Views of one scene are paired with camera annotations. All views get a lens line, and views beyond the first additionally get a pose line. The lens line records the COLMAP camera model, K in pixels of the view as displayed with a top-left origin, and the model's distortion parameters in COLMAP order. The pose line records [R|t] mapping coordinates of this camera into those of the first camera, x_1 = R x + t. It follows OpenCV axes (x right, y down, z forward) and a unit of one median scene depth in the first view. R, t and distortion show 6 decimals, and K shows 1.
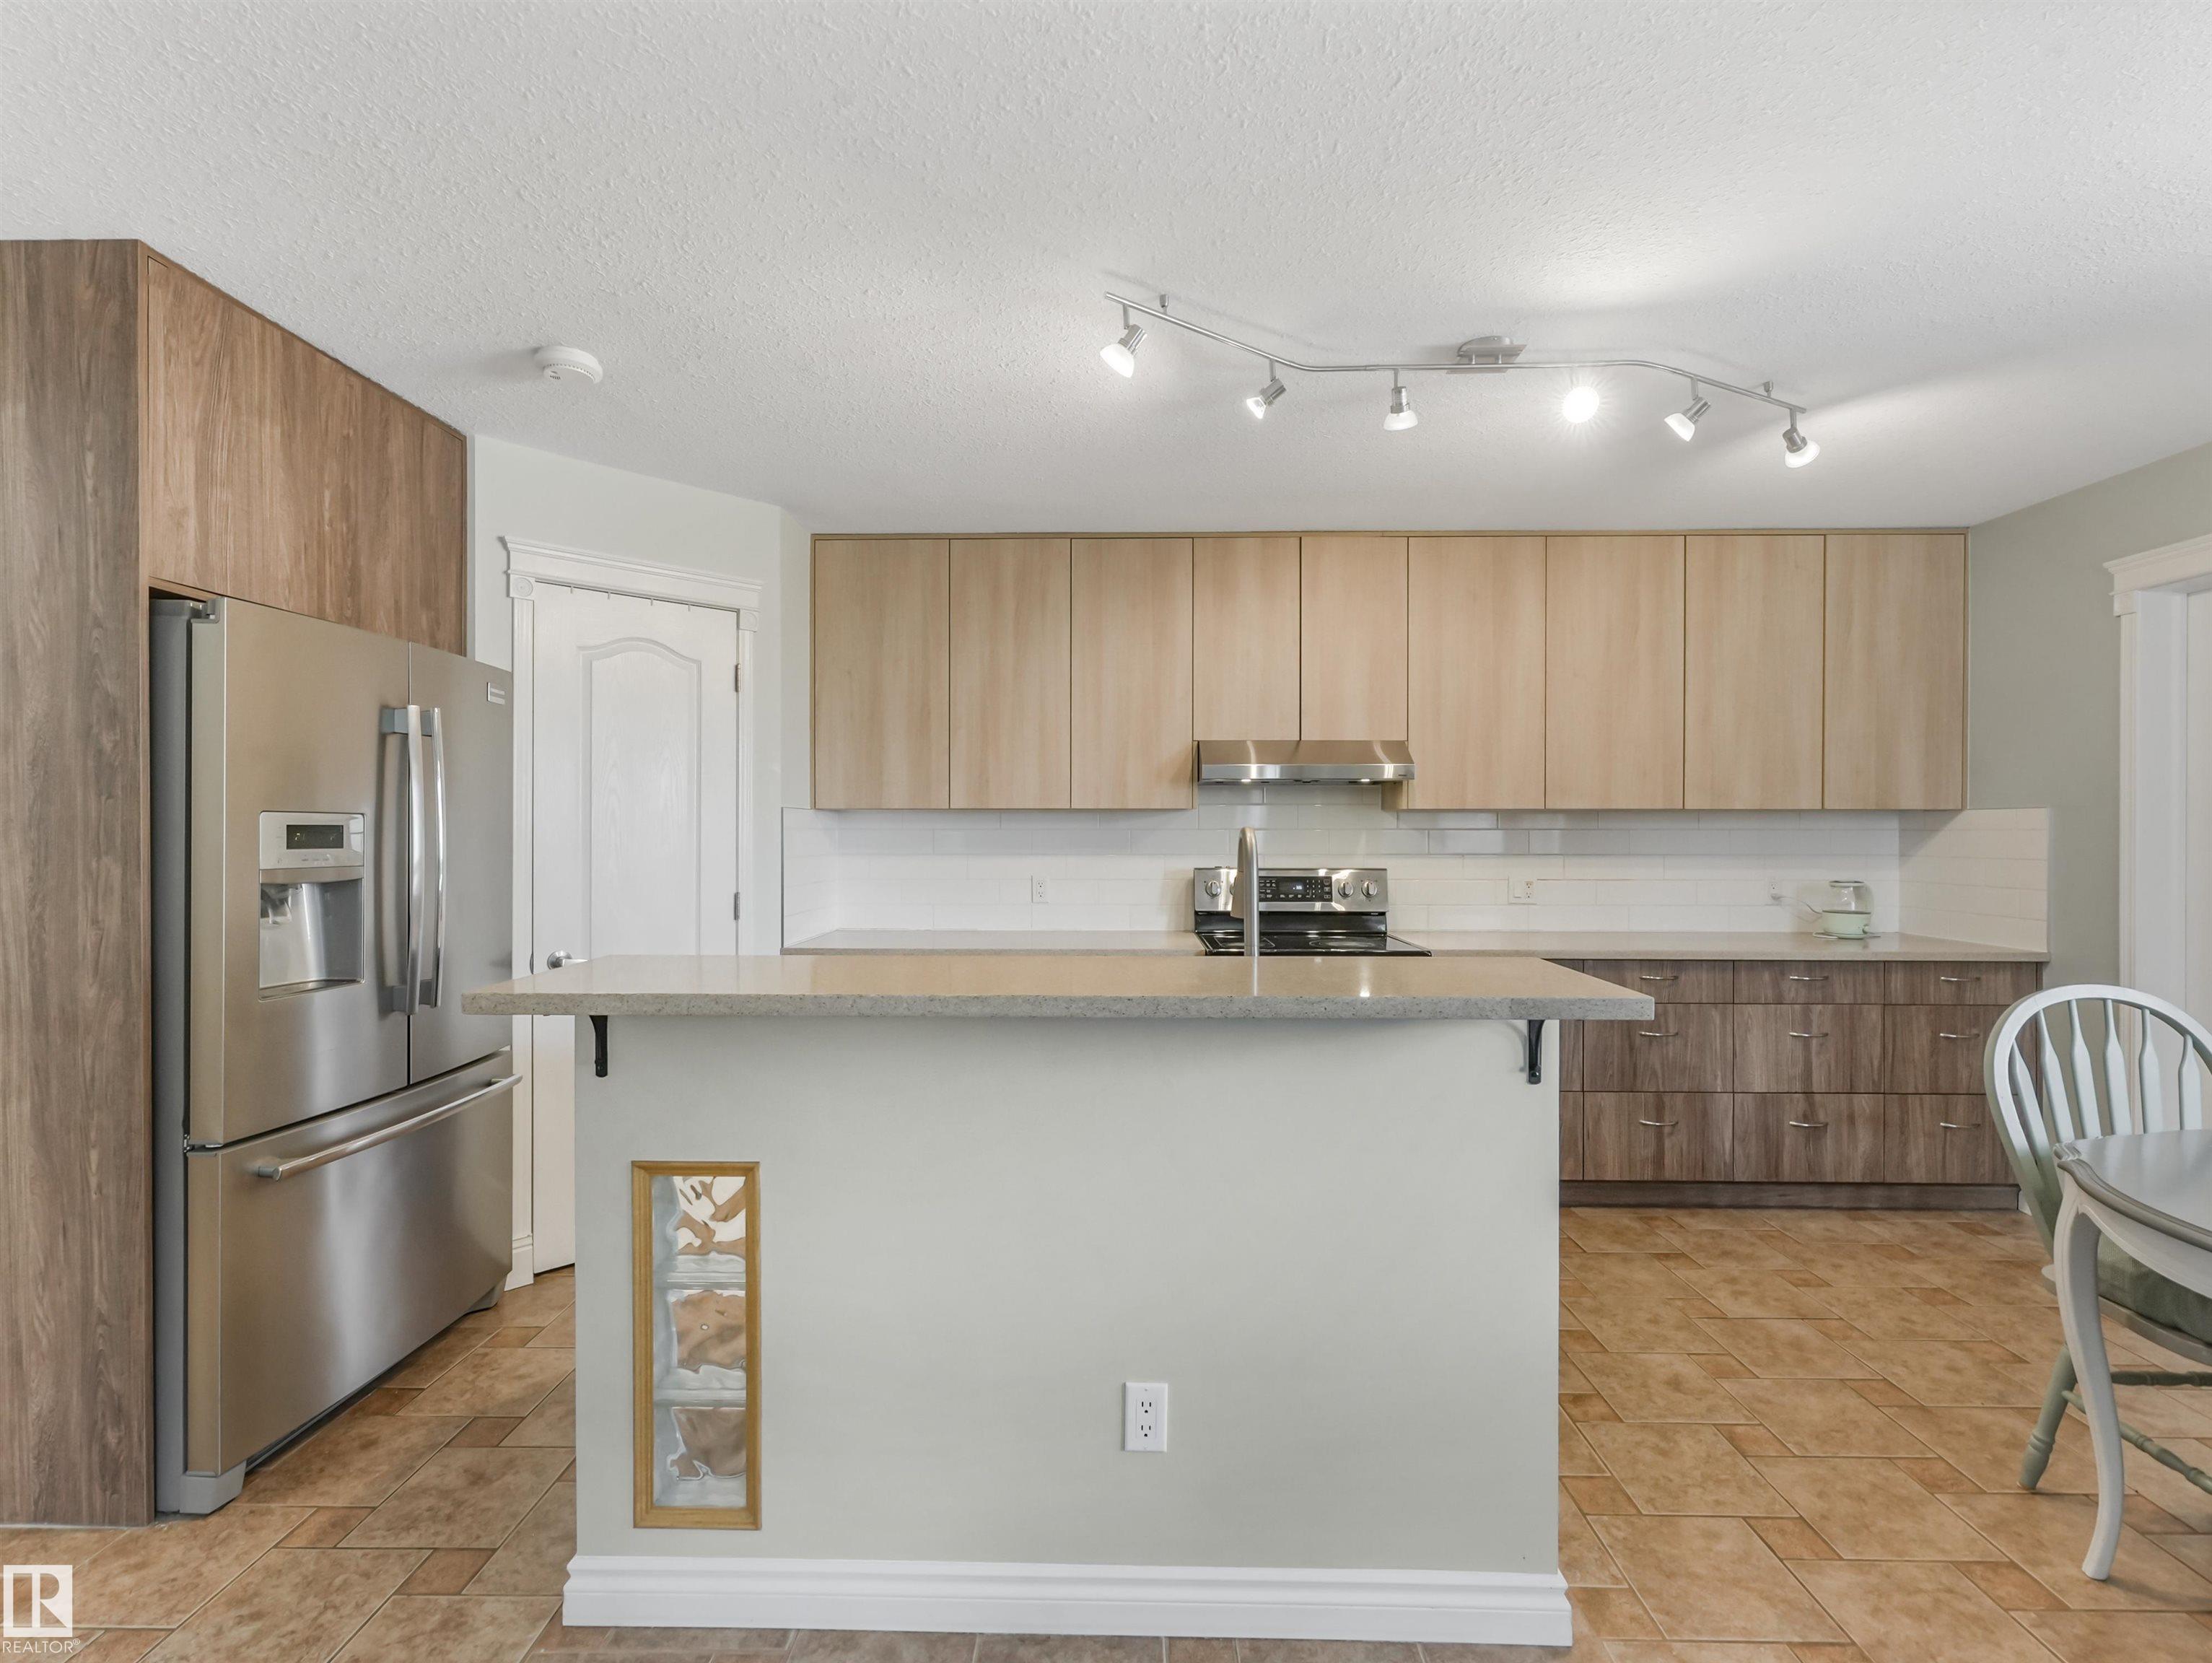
lens RADIAL K [[999.3, 0, 1100.2], [0, 999.3, 833.2], [0, 0, 1]] dist [-0.003862, 0.000466]
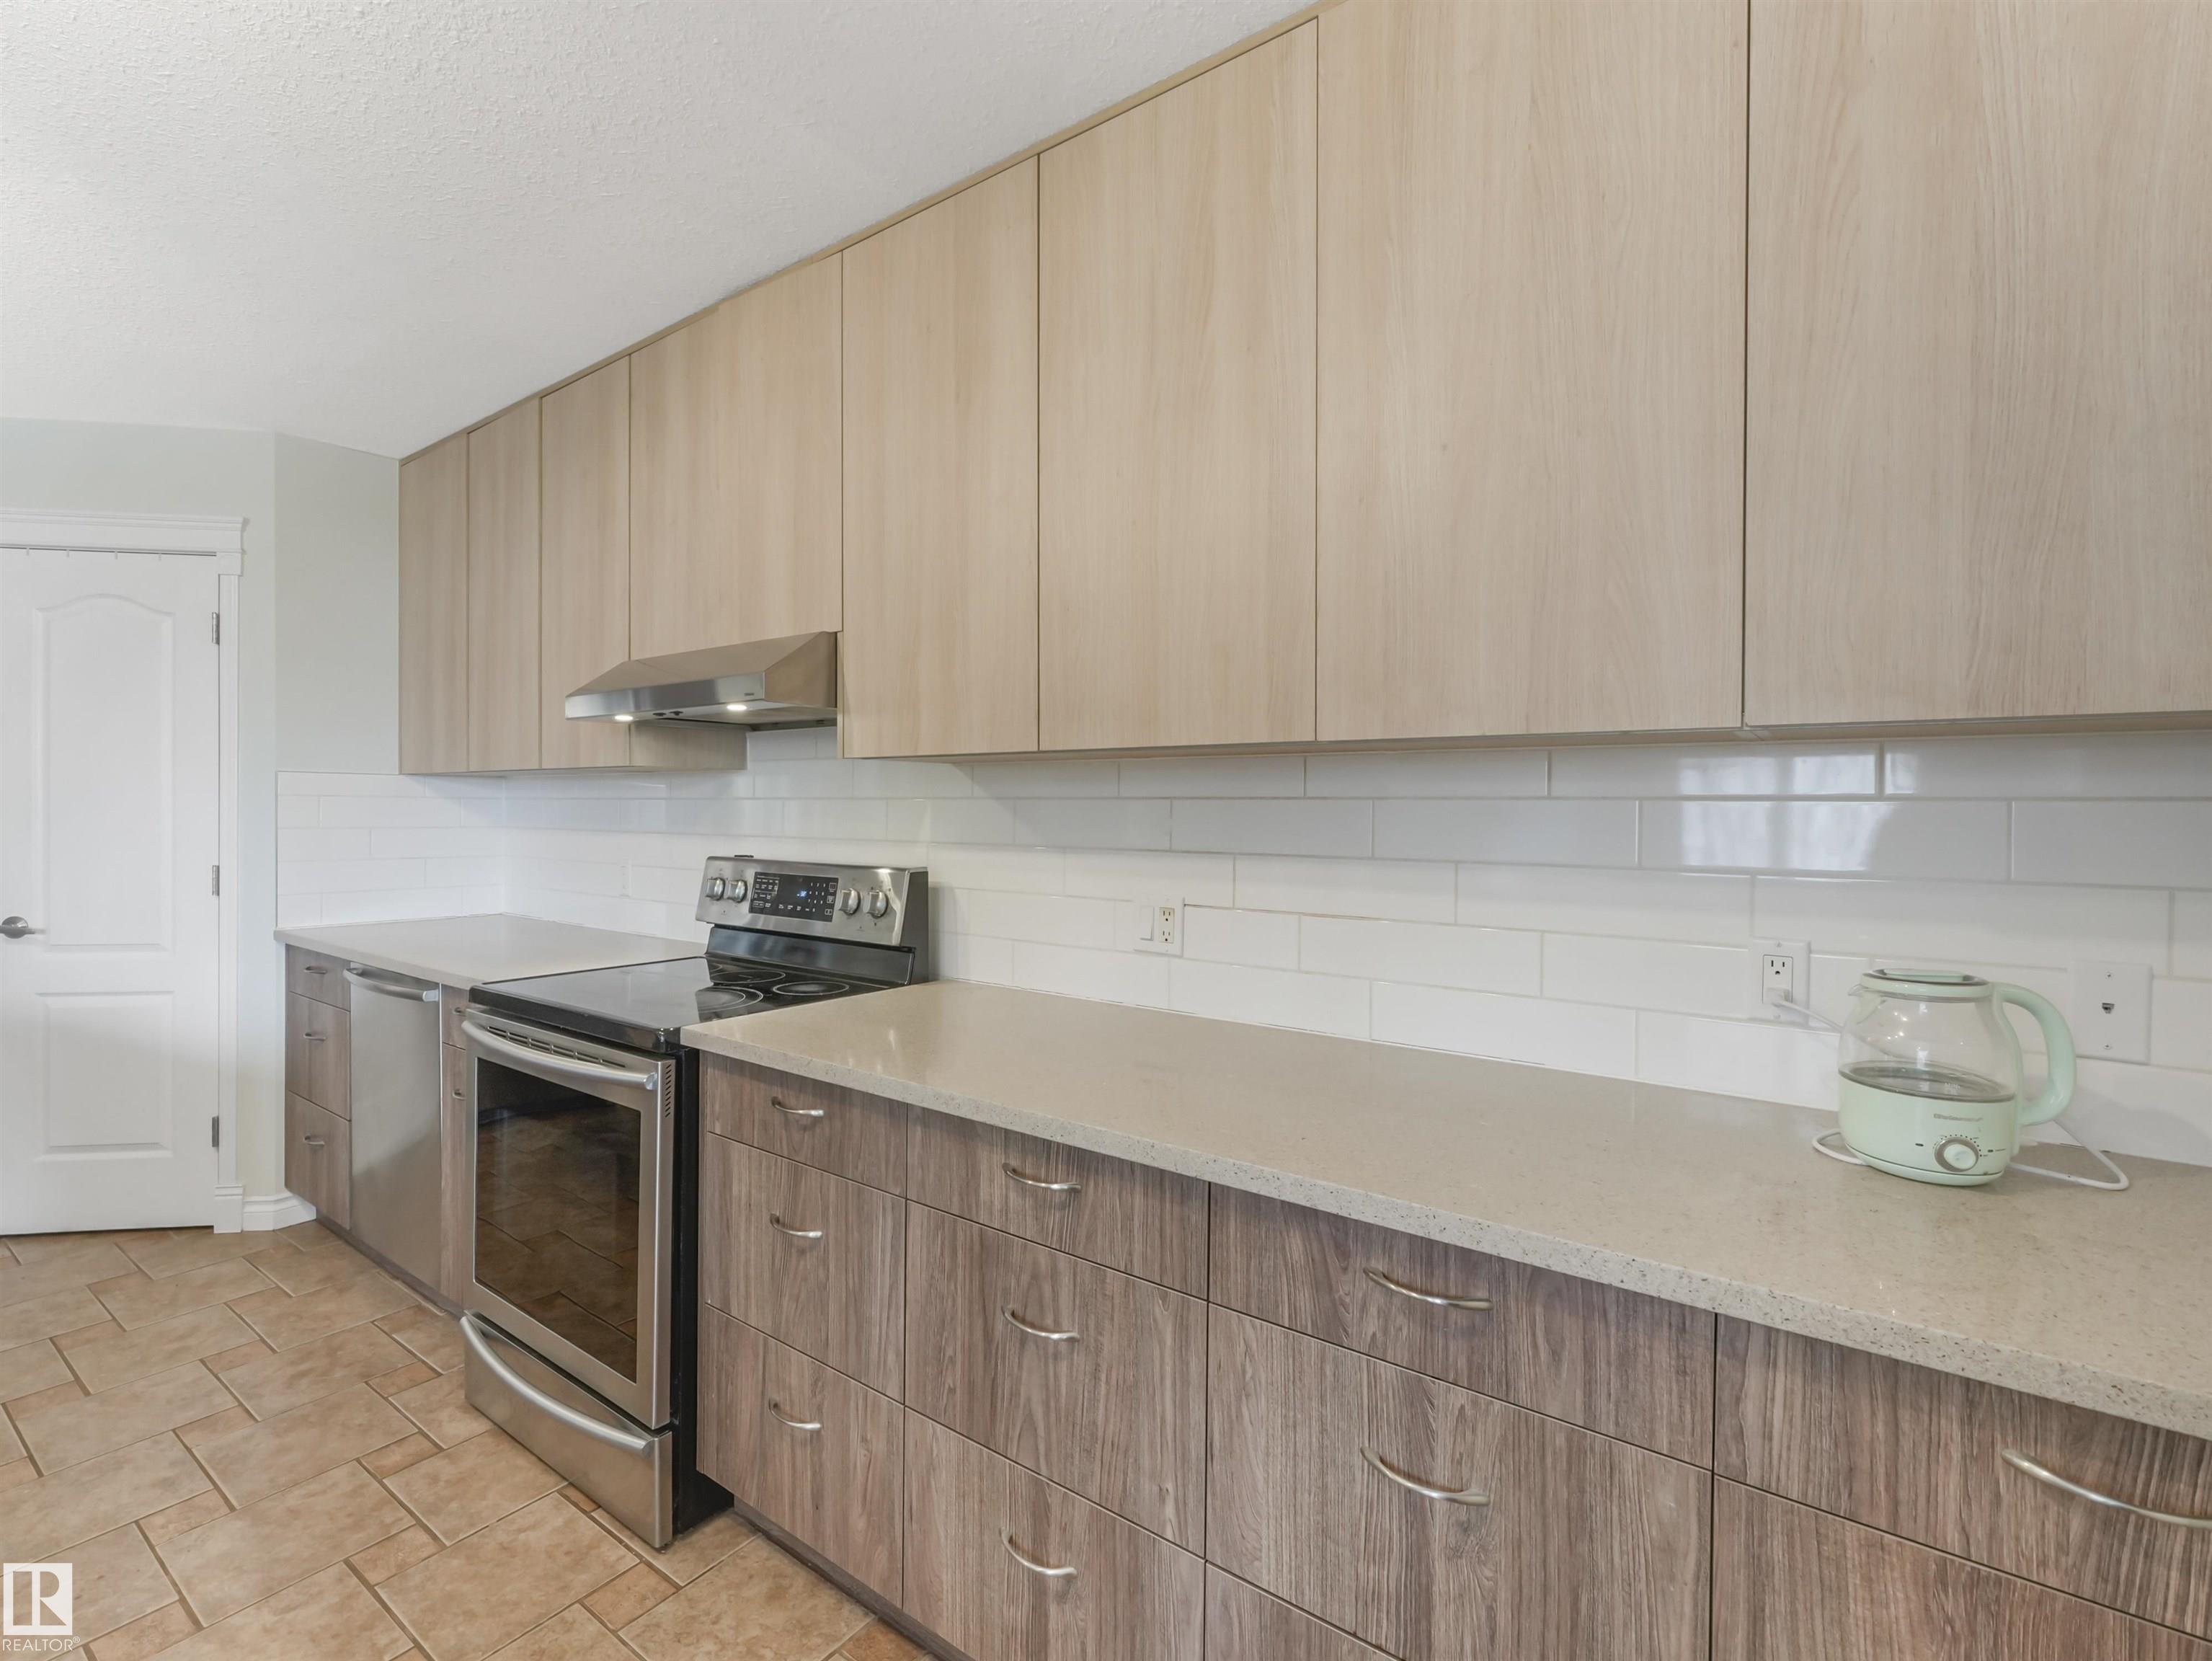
lens RADIAL K [[999.3, 0, 1099.4], [0, 999.3, 813.9], [0, 0, 1]] dist [-0.003862, 0.000466]
pose [[0.824442, 0.008377, -0.565885, 0.796638], [-0.008668, 0.999960, 0.002173, 0.003355], [0.565881, 0.003113, 0.824481, 0.695859]]
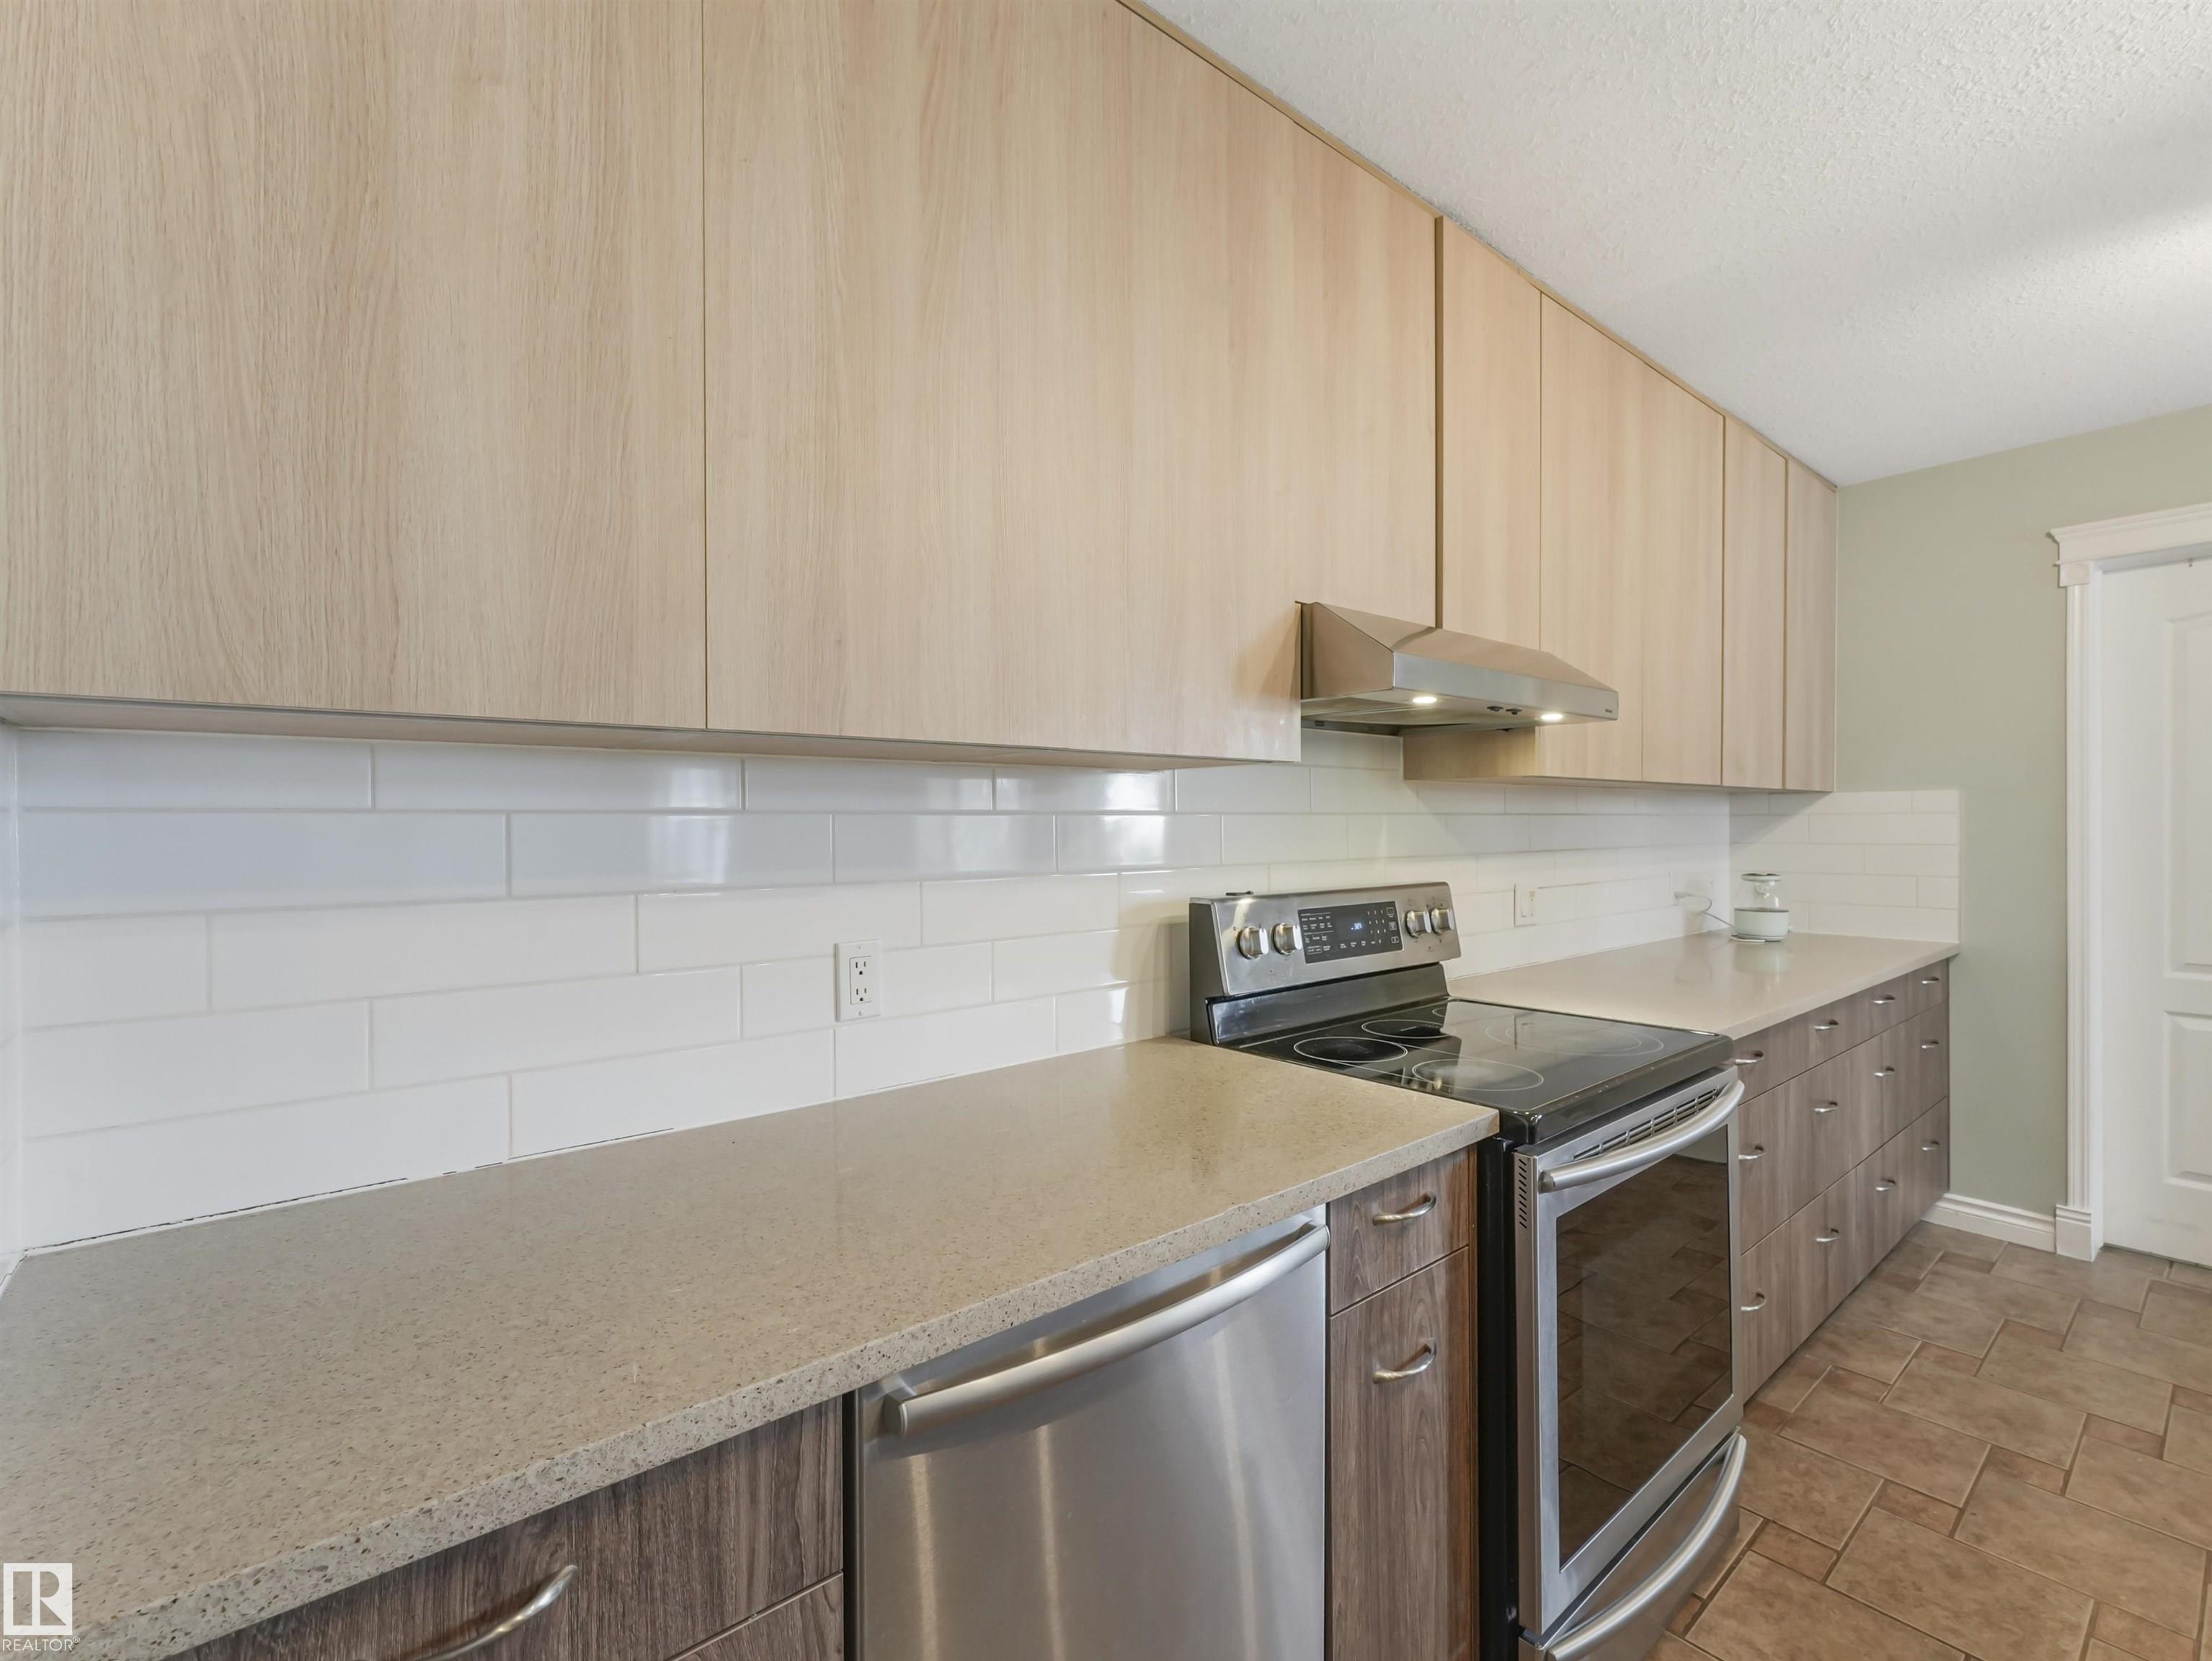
lens RADIAL K [[999.3, 0, 1093.8], [0, 999.3, 828.4], [0, 0, 1]] dist [-0.003862, 0.000466]
pose [[0.756056, -0.008457, 0.654453, -0.275377], [0.007890, 0.999962, 0.003807, 0.001362], [-0.654460, 0.002285, 0.756093, 0.810673]]
